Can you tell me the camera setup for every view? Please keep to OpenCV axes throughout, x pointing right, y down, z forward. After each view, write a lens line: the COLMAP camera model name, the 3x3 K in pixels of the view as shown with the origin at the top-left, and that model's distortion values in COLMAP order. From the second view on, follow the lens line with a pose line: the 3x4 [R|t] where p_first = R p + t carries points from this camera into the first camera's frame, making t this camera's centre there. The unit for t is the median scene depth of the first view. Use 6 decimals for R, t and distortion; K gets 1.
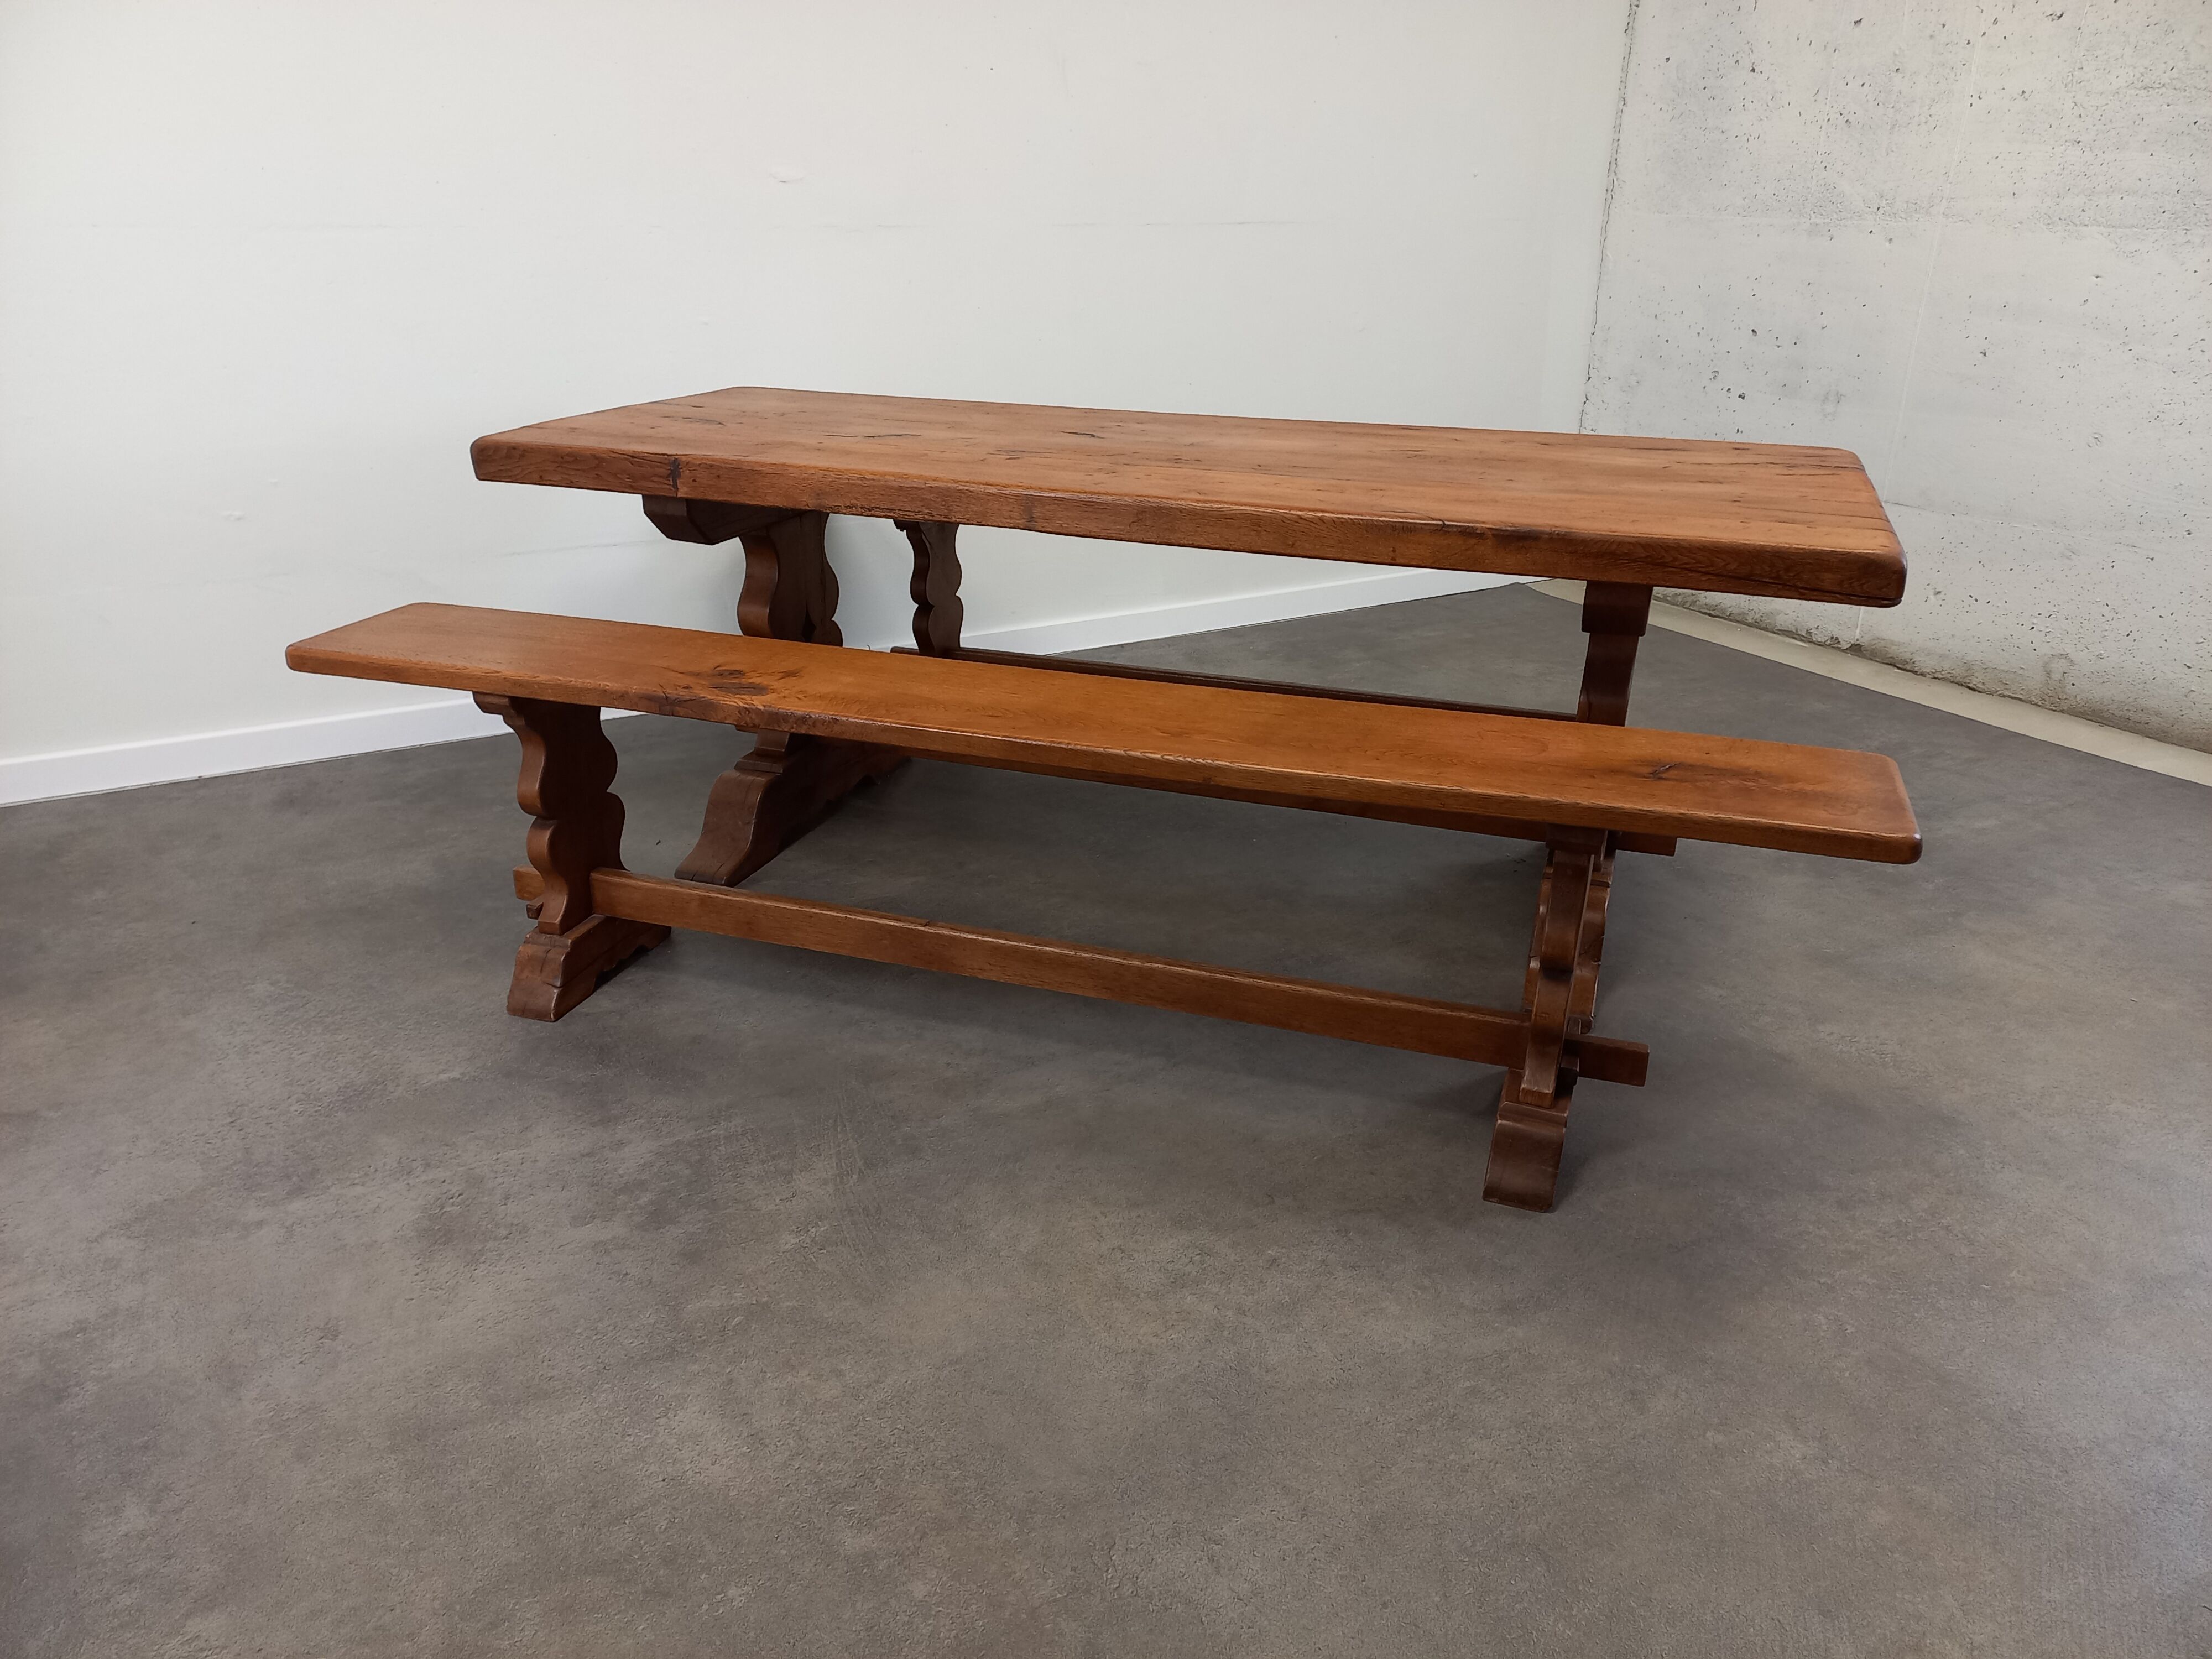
lens RADIAL K [[1603.6, 0, 1108.8], [0, 1603.6, 858.8], [0, 0, 1]] dist [0.104863, -0.130495]
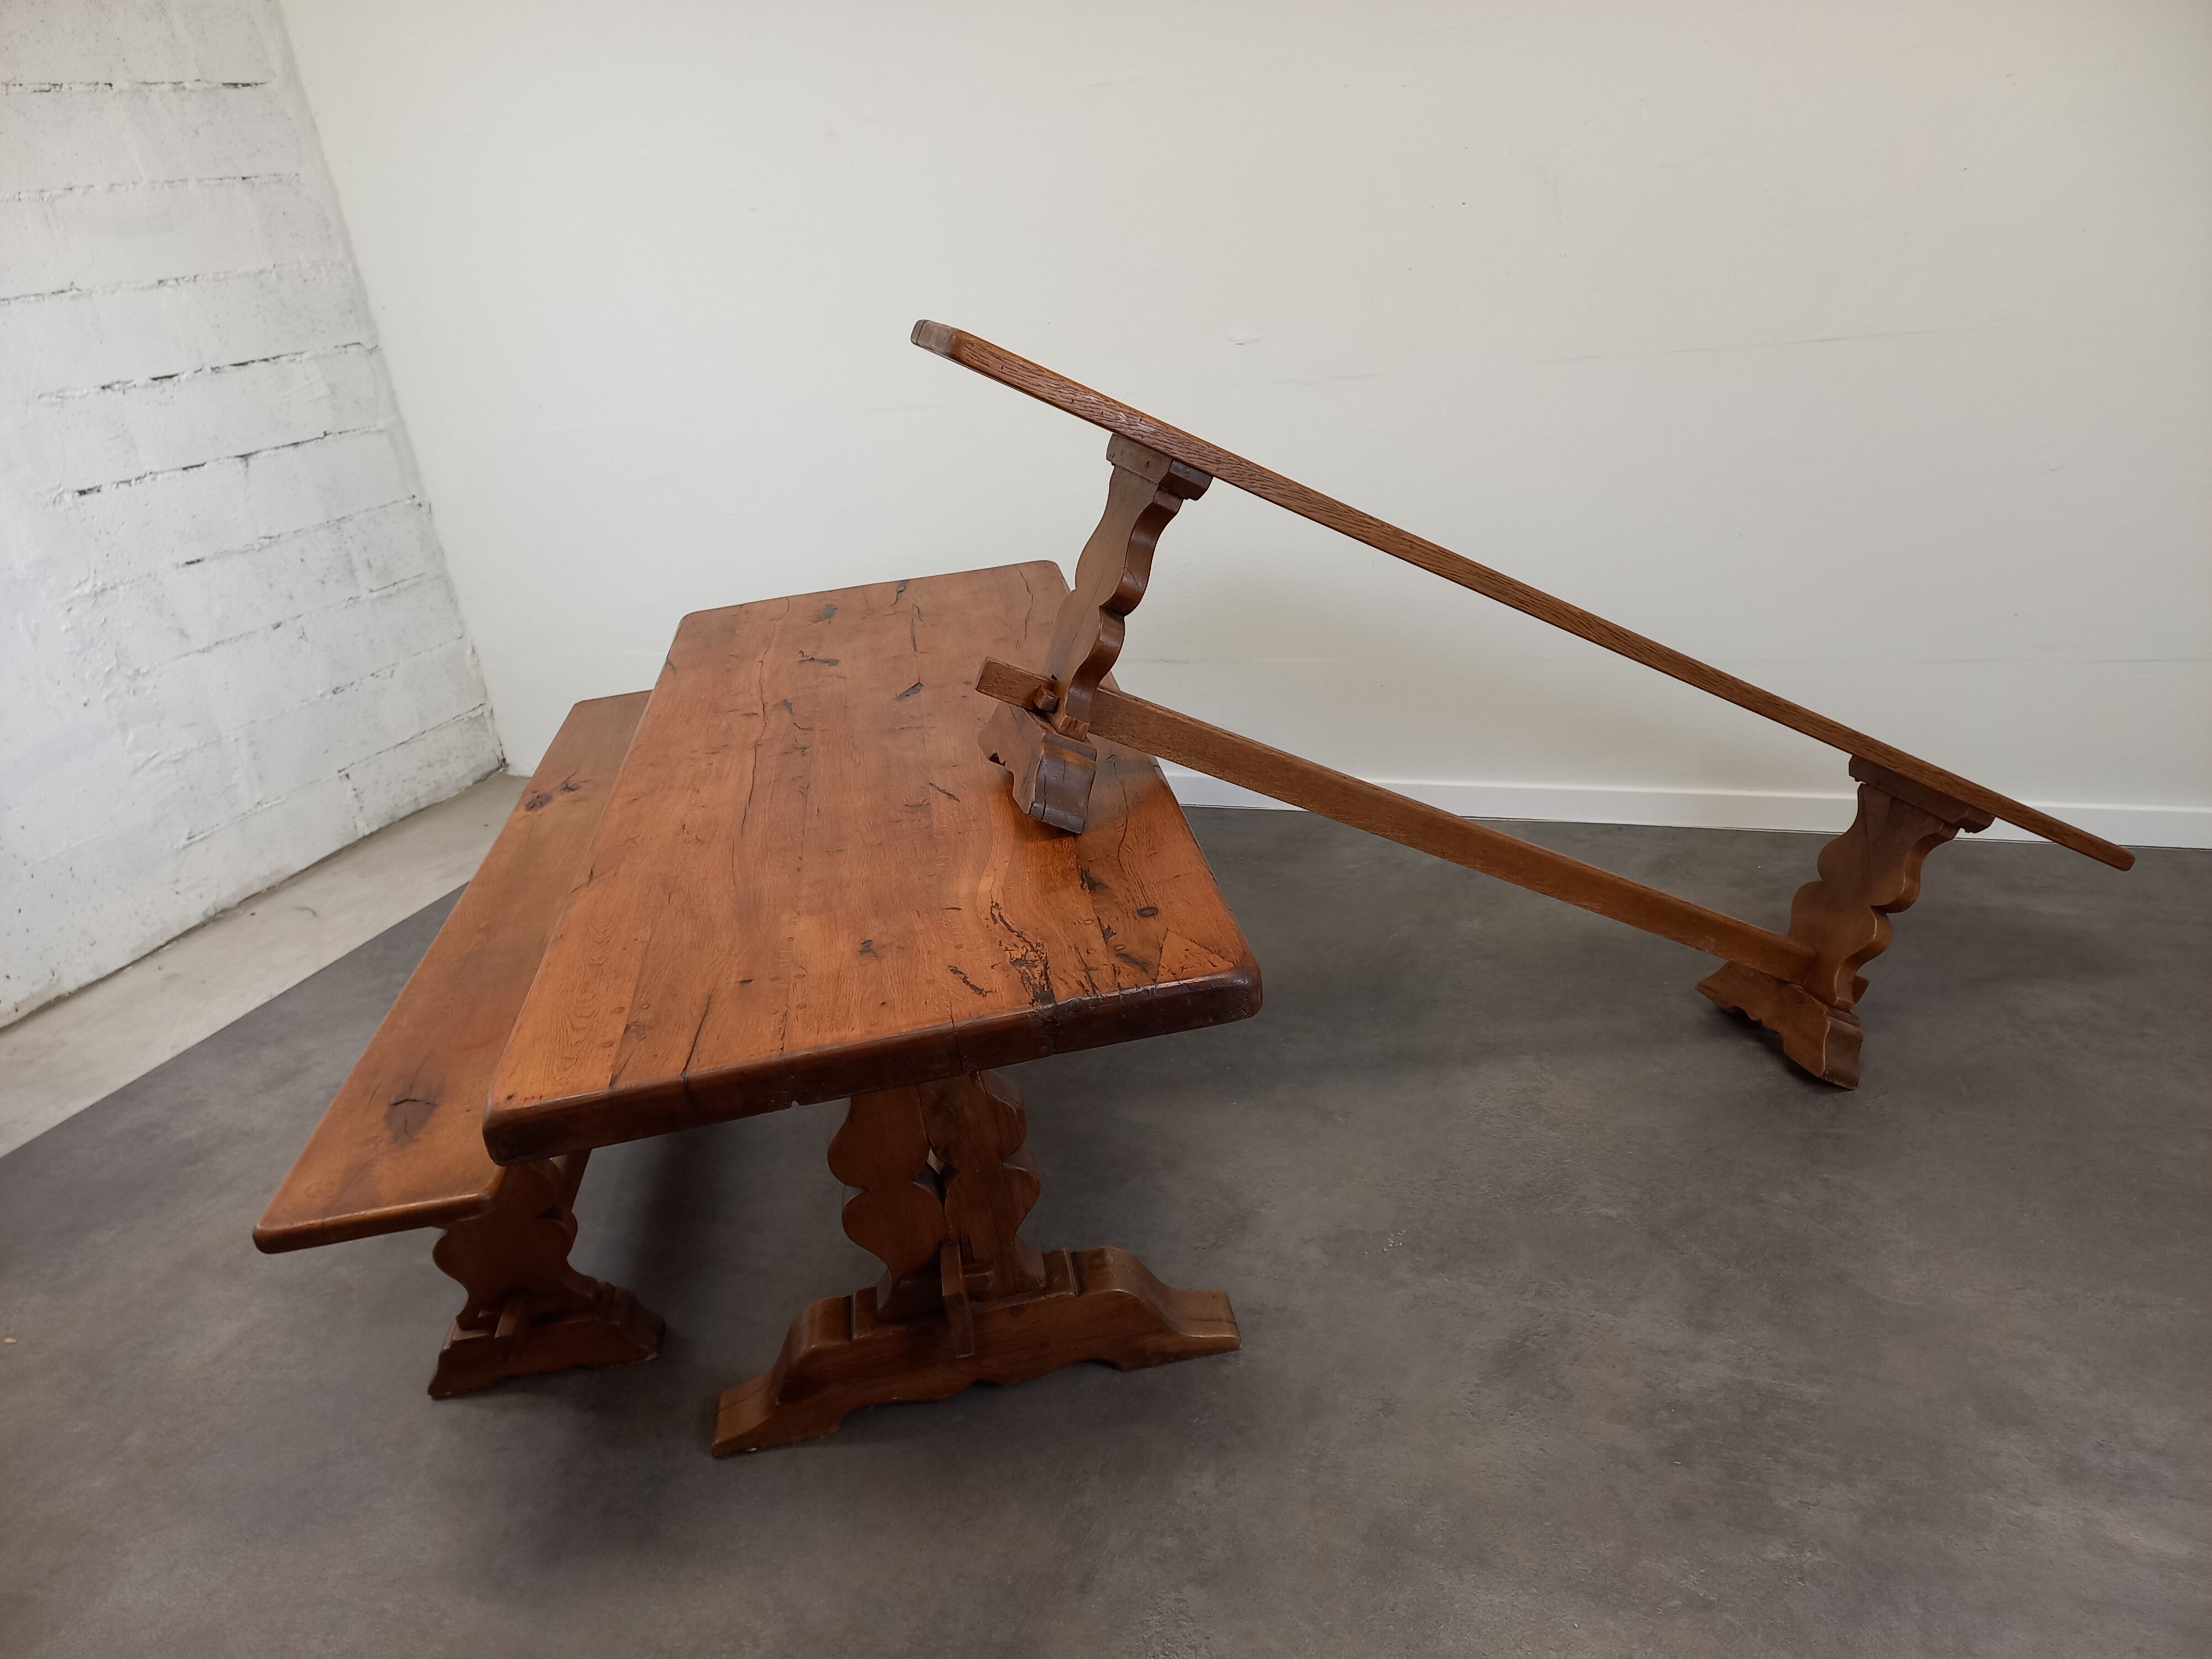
lens RADIAL K [[1649.4, 0, 1119.3], [0, 1649.4, 855.5], [0, 0, 1]] dist [0.023971, 0.004700]
pose [[0.577772, 0.246503, -0.778085, 1.070492], [-0.193002, 0.967530, 0.163205, -0.414211], [0.793051, 0.055877, 0.606587, 0.506611]]
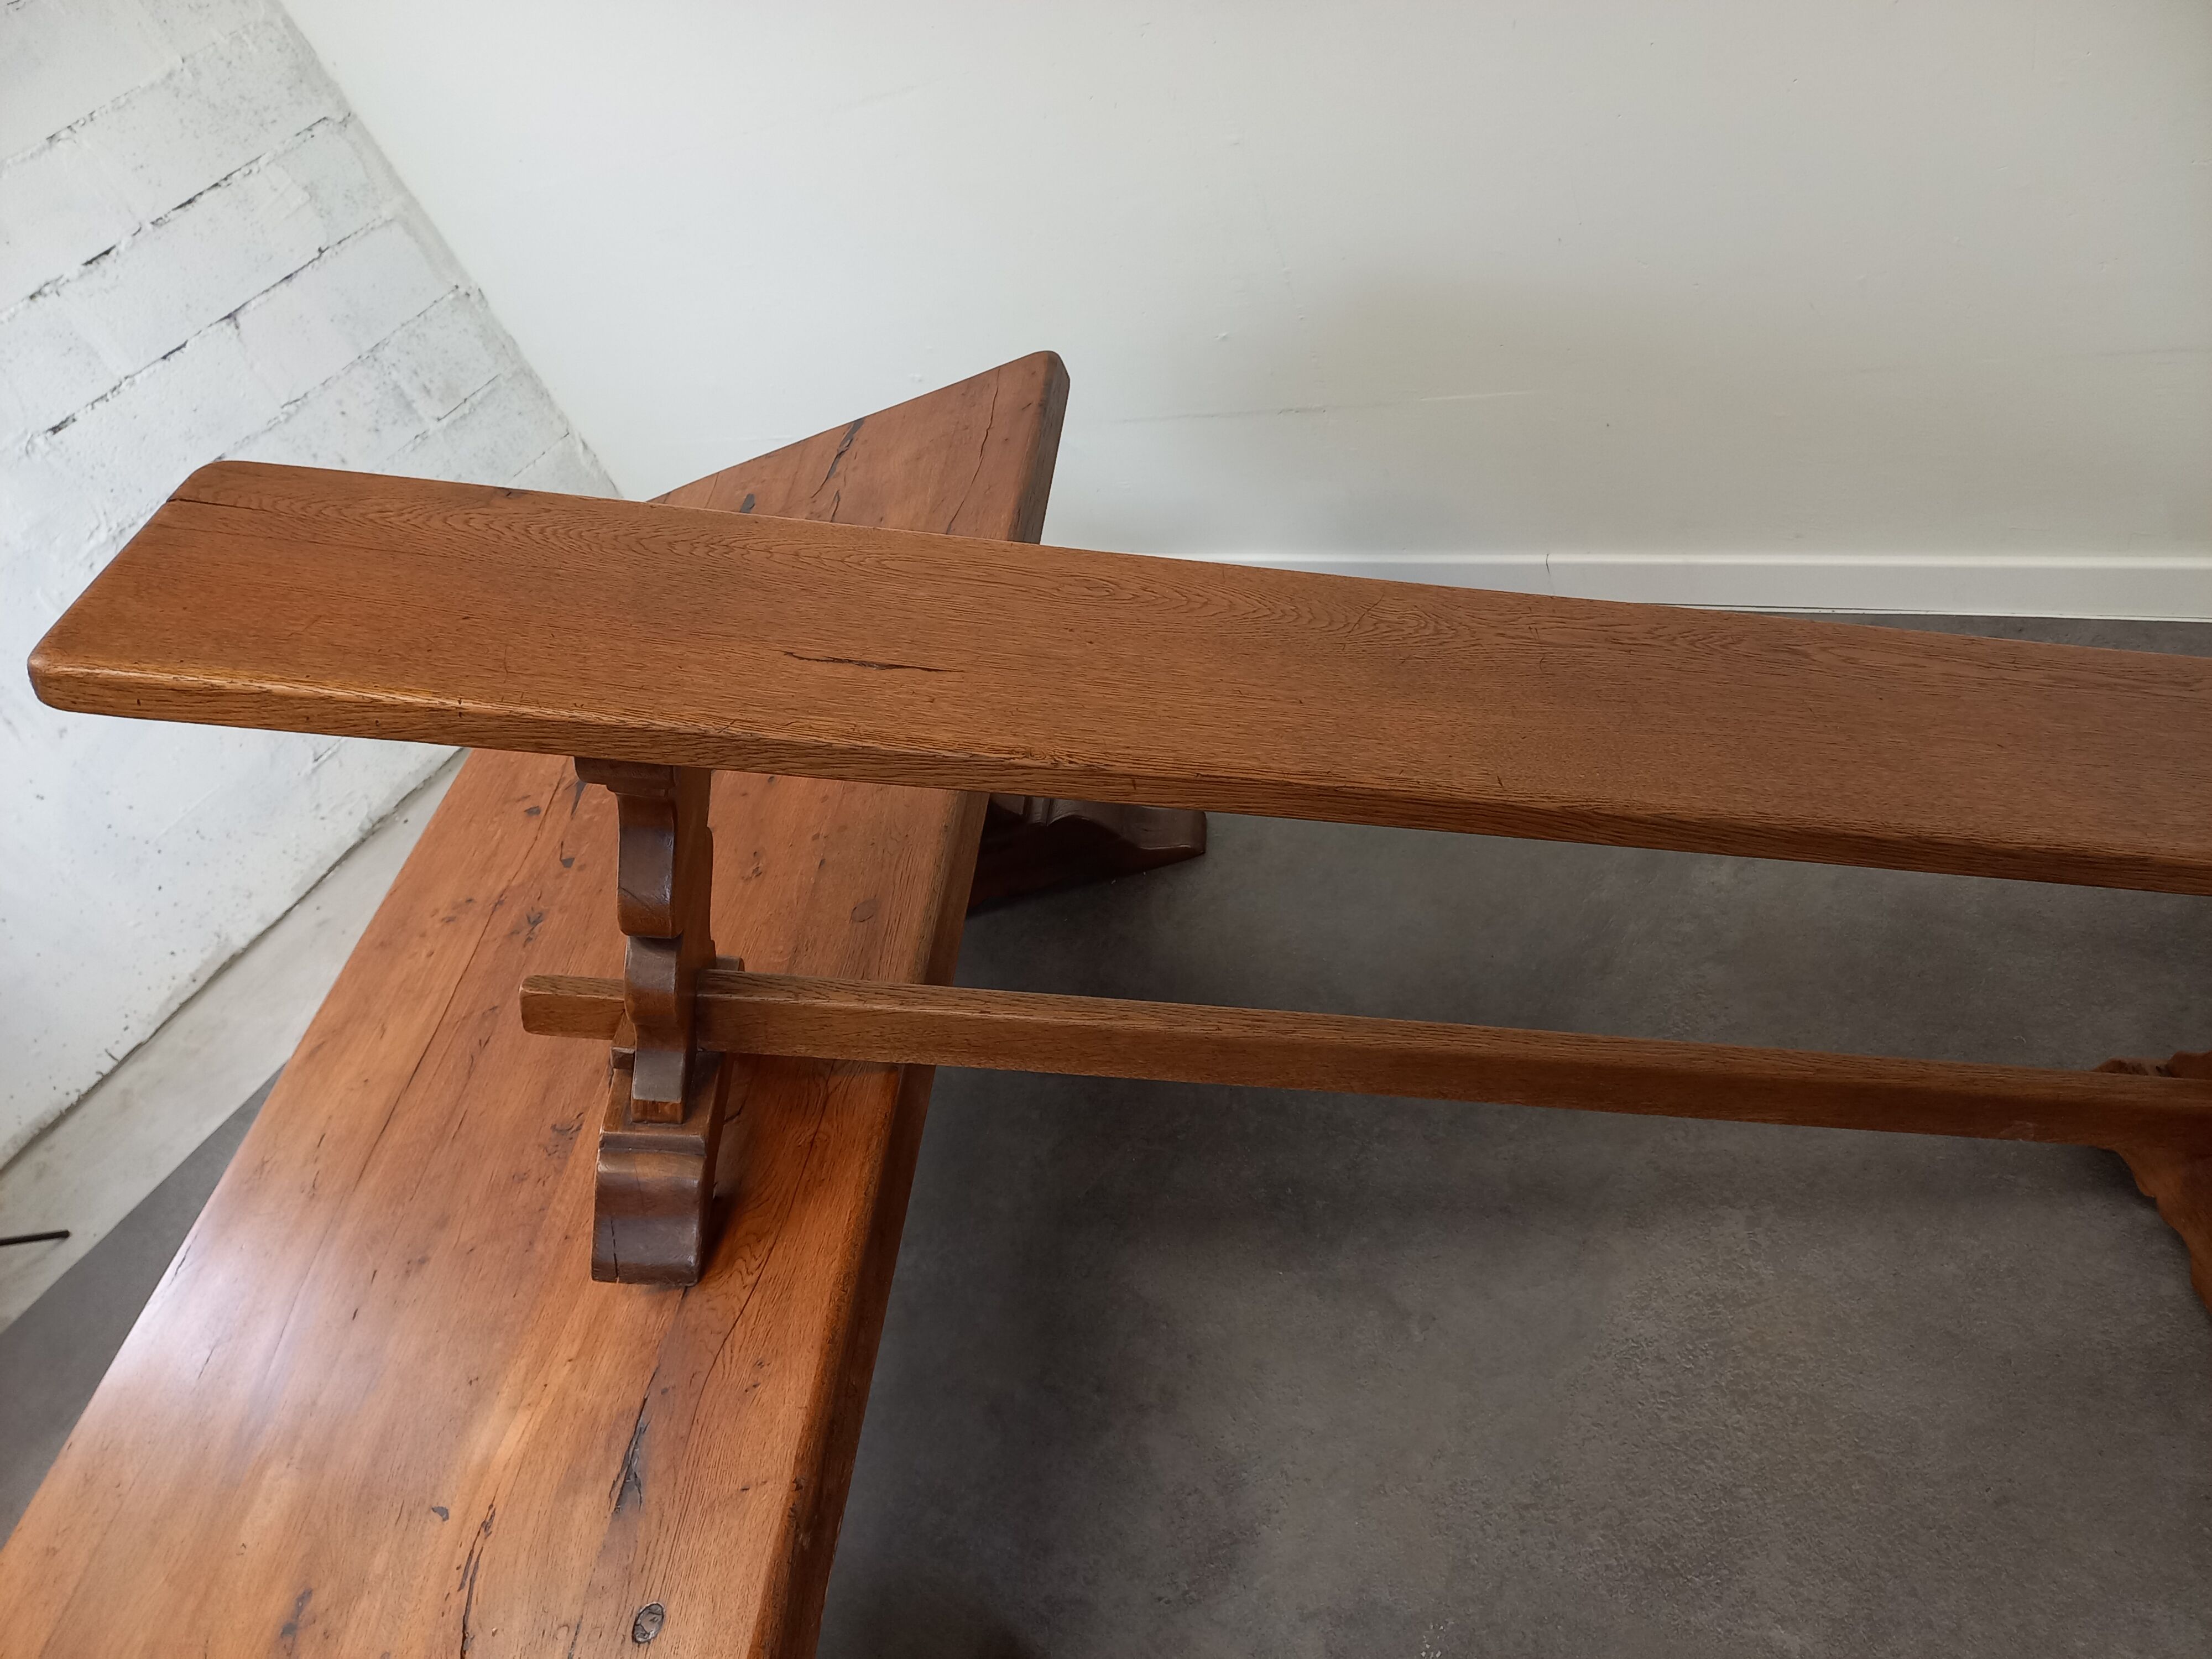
lens RADIAL K [[1632.2, 0, 1077.9], [0, 1632.2, 858.6], [0, 0, 1]] dist [0.054128, -0.026999]
pose [[0.341617, 0.461476, -0.818741, 0.739210], [0.049668, 0.861068, 0.506058, -0.690103], [0.938526, -0.213544, 0.271235, 1.097803]]
